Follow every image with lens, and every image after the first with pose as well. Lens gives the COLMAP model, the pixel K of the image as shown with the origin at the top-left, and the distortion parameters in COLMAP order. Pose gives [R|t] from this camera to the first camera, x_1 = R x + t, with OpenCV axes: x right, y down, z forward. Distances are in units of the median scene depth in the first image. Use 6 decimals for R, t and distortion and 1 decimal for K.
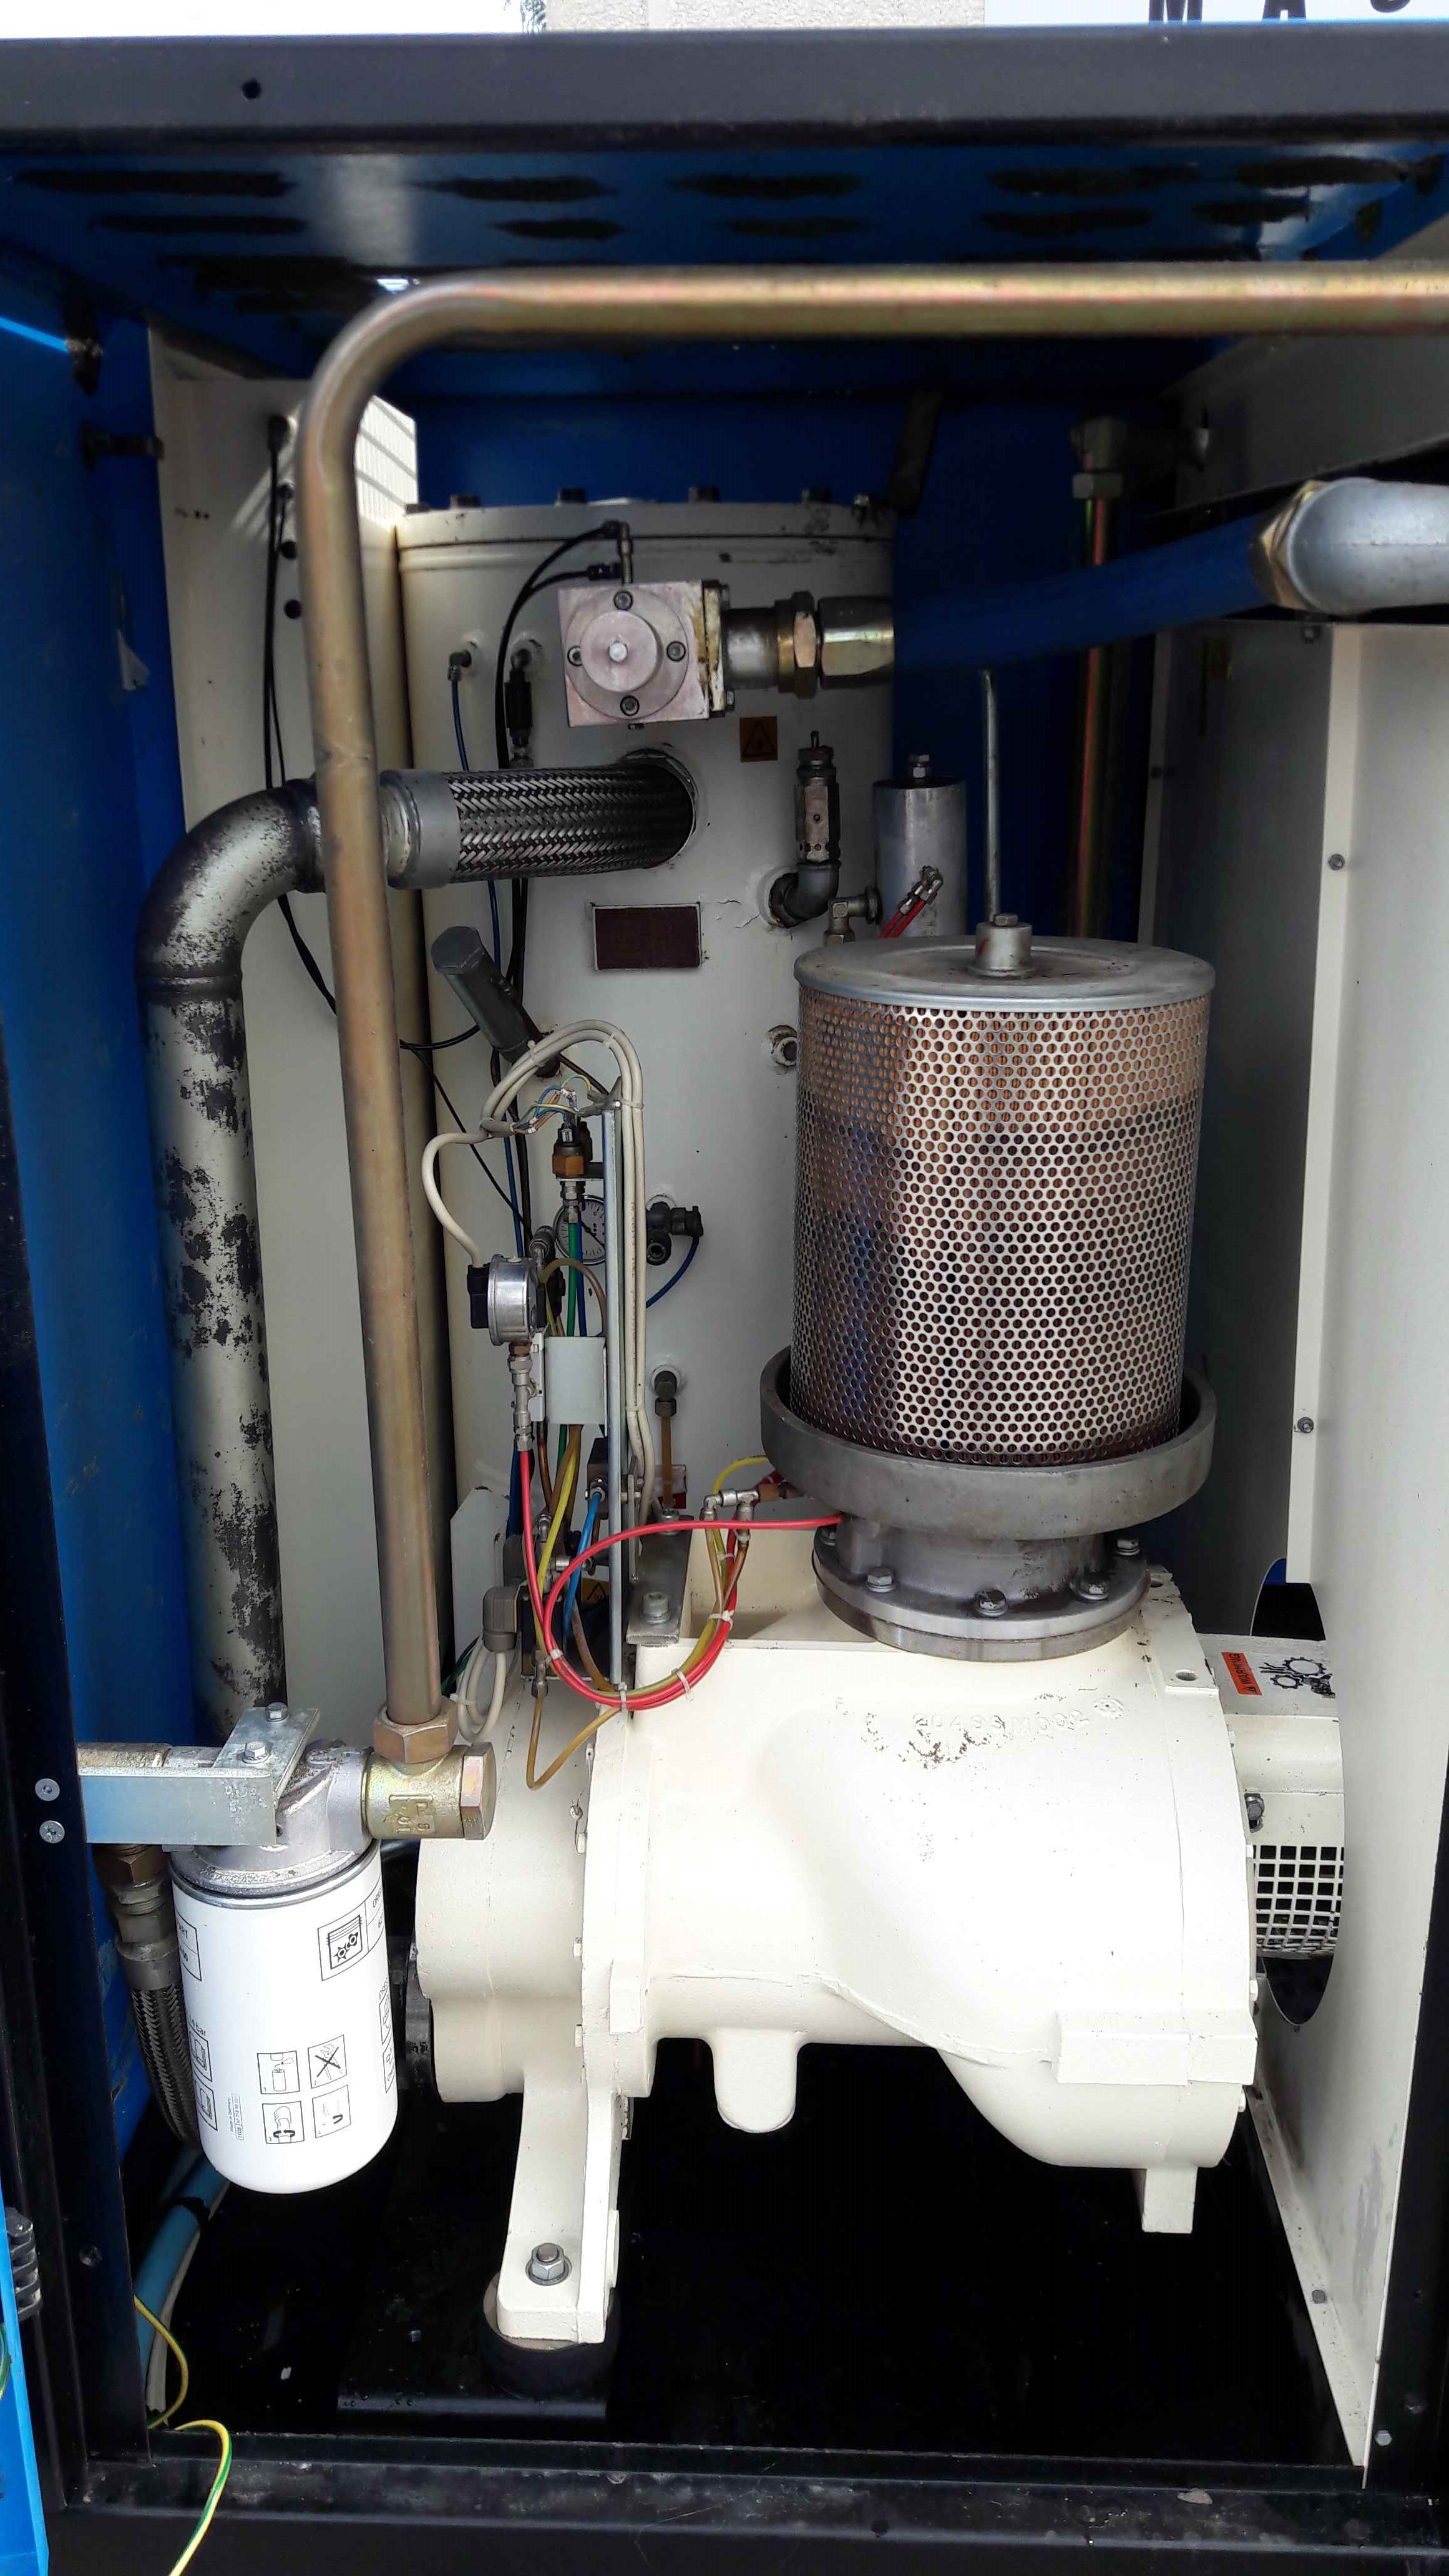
lens RADIAL K [[2128.5, 0, 719.2], [0, 2128.5, 1294.5], [0, 0, 1]] dist [0.074547, -0.143528]
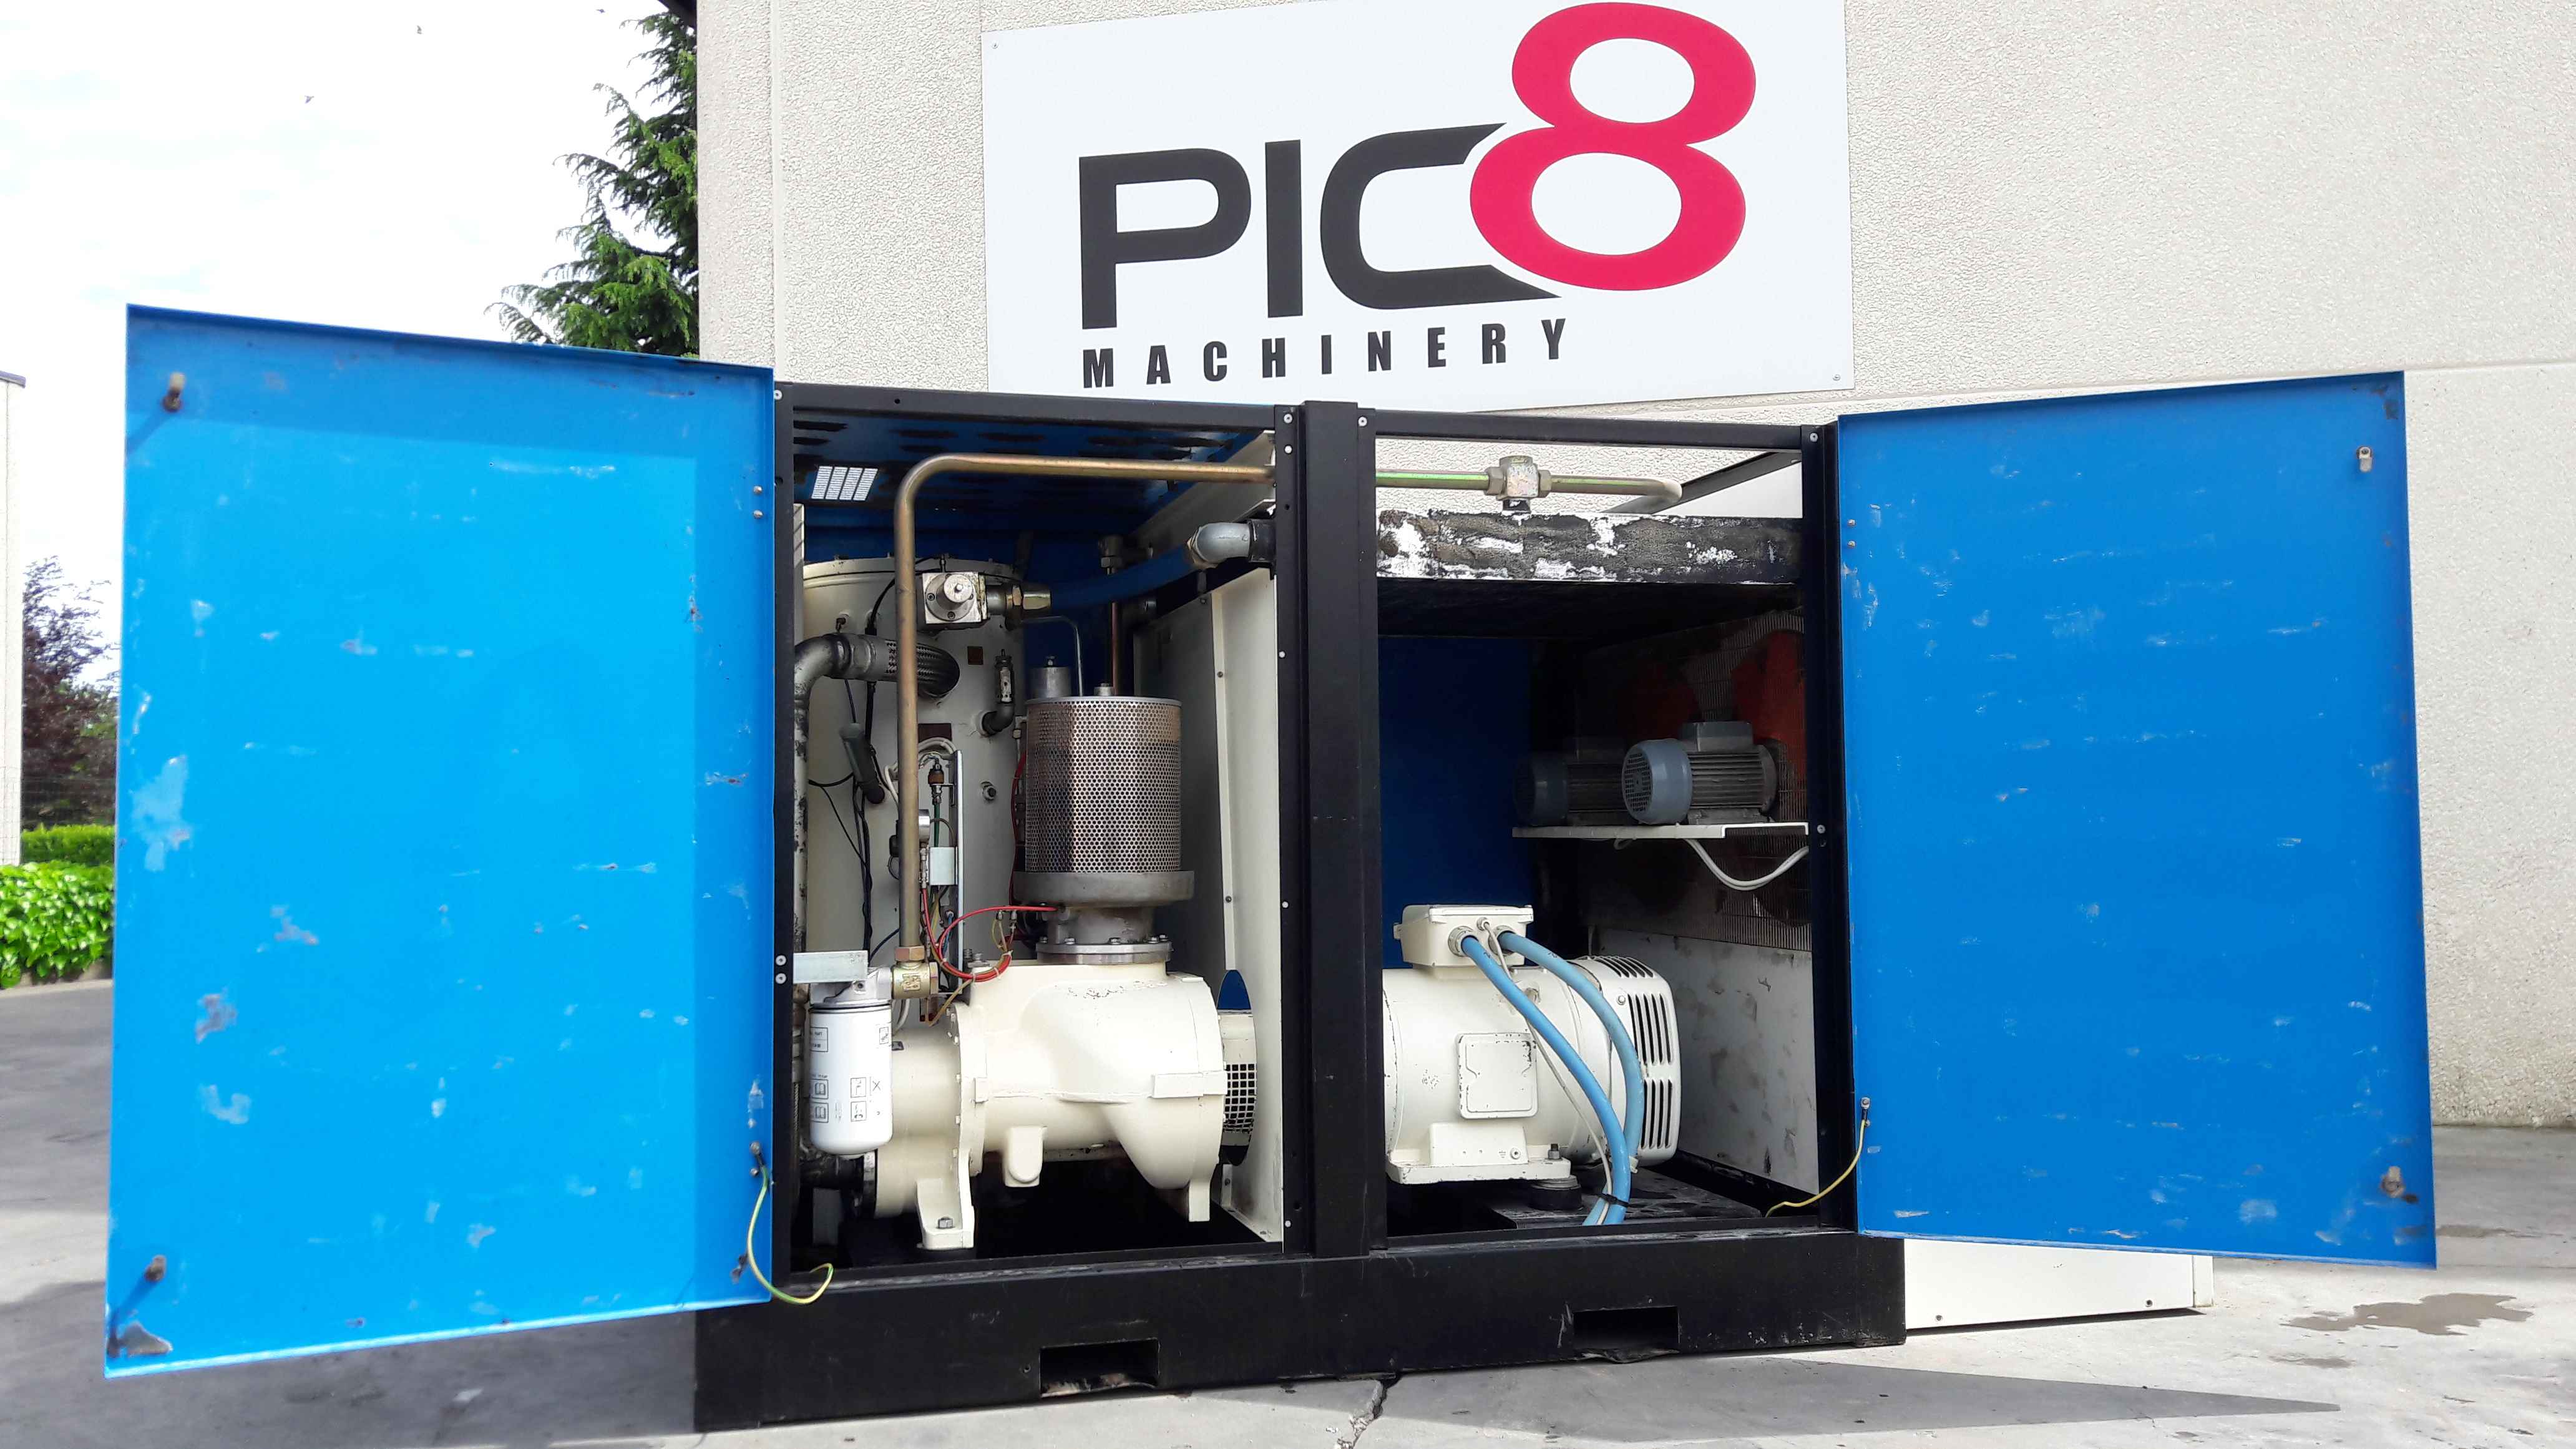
lens RADIAL K [[2128.5, 0, 1249.9], [0, 2128.5, 799.5], [0, 0, 1]] dist [0.074547, -0.143528]
pose [[0.960748, 0.002892, 0.277409, -0.402585], [0.086603, 0.946848, -0.309803, 0.750831], [-0.263560, 0.321667, 0.909432, -1.341141]]
